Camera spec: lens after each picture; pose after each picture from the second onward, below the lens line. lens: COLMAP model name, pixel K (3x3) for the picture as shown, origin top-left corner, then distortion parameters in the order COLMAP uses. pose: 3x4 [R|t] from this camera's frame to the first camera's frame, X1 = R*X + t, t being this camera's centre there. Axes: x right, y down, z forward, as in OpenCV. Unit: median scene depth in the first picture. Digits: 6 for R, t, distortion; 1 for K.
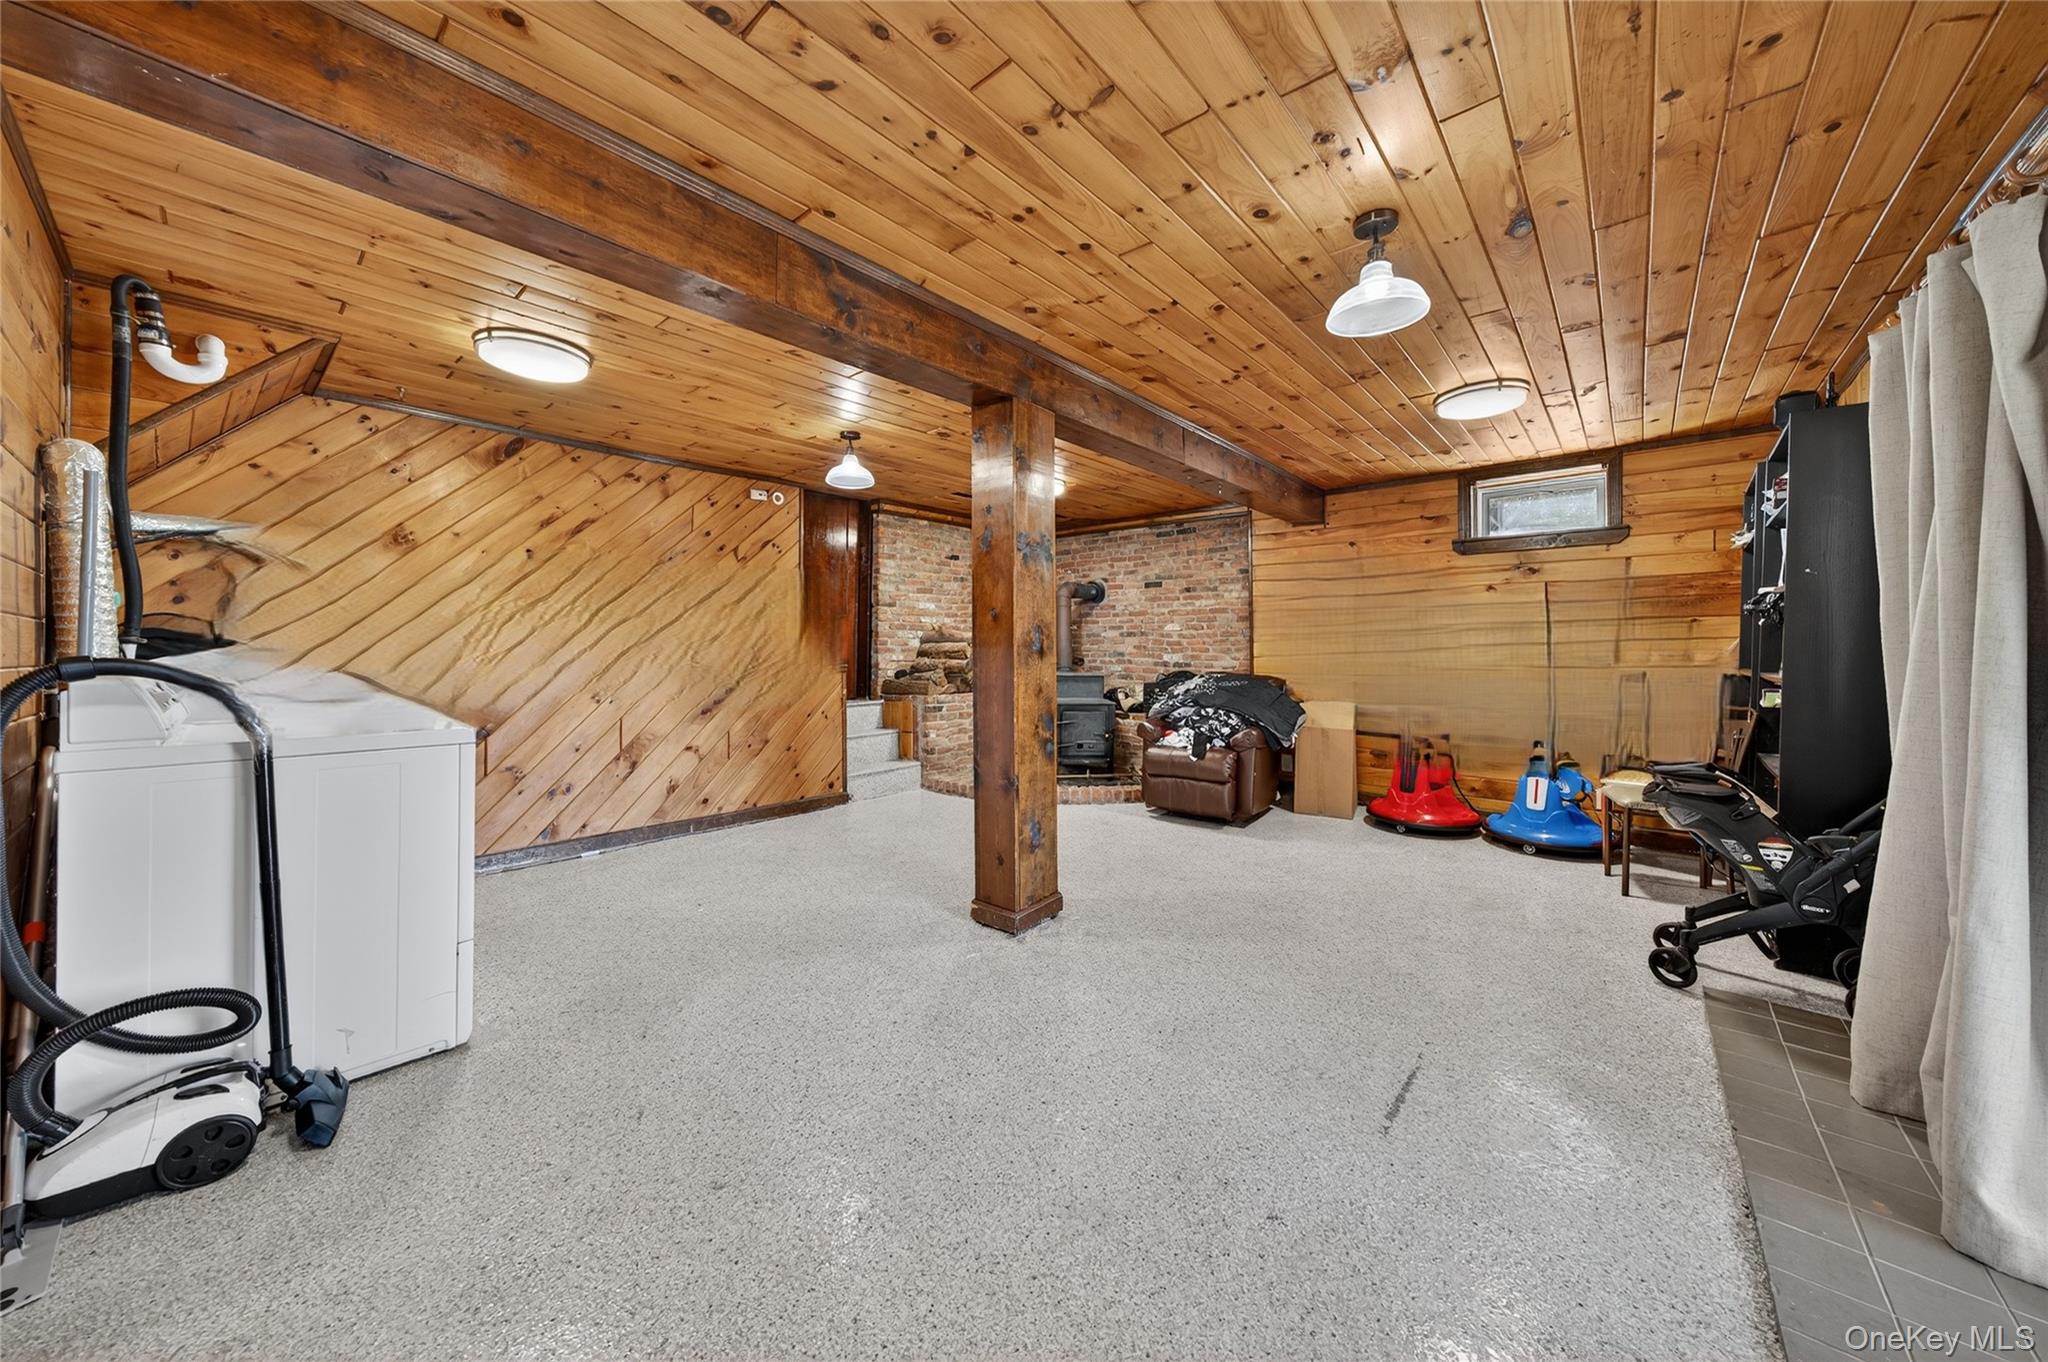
lens RADIAL K [[702.2, 0, 1025.8], [0, 702.2, 636.7], [0, 0, 1]] dist [-0.008377, 0.000163]
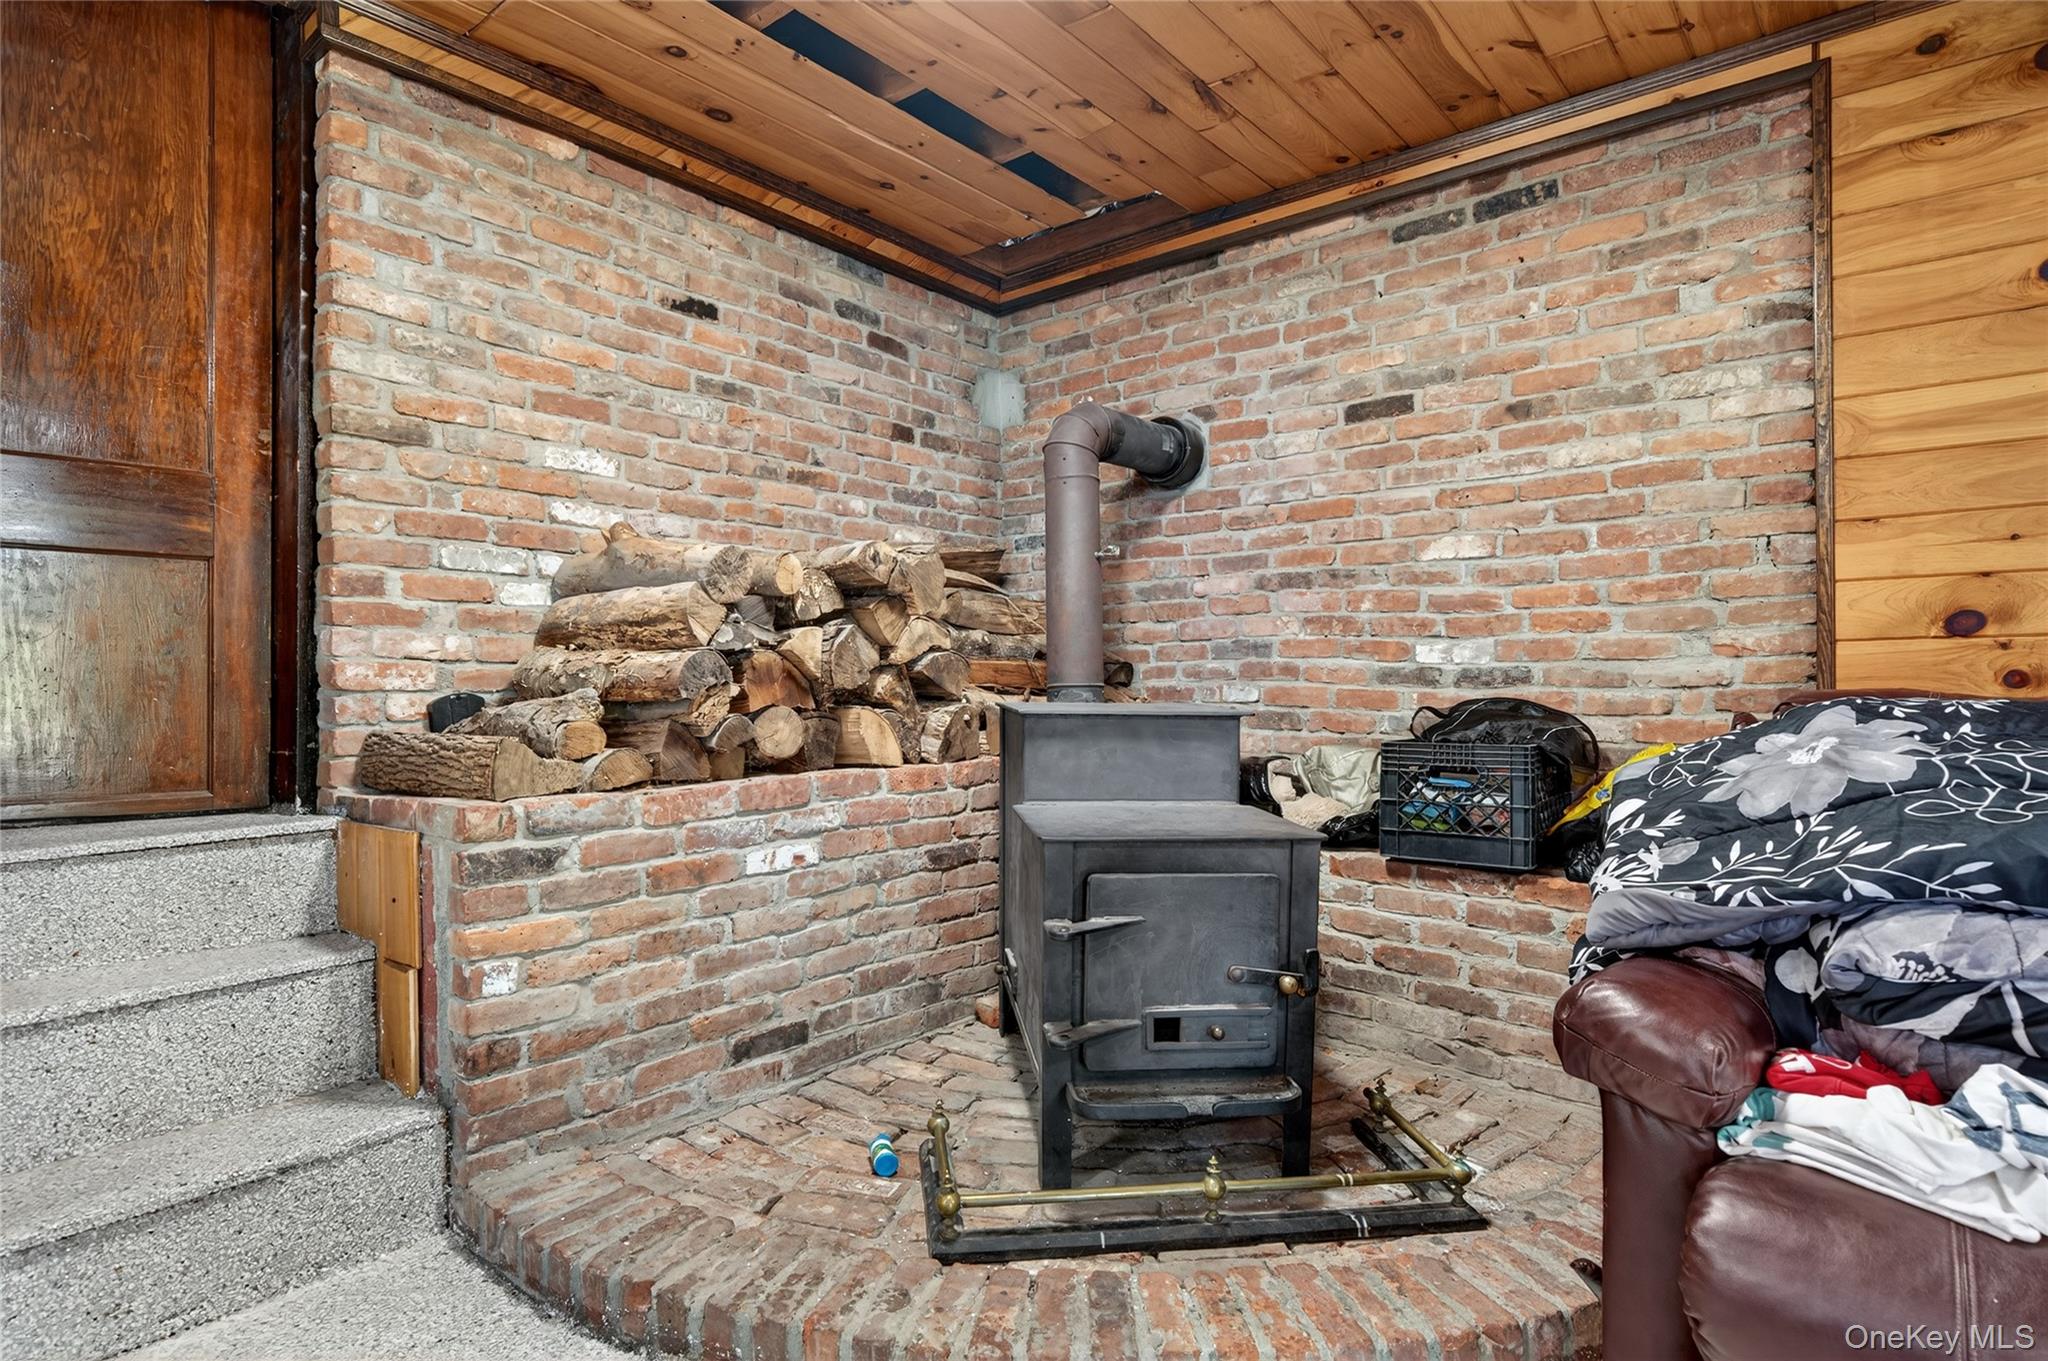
lens RADIAL K [[1106.3, 0, 1022.3], [0, 1106.3, 684.6], [0, 0, 1]] dist [0.004347, 0.000249]
pose [[0.999500, -0.001234, 0.031596, 0.017898], [0.000582, 0.999787, 0.020637, 0.034074], [-0.031615, -0.020608, 0.999288, 0.566237]]
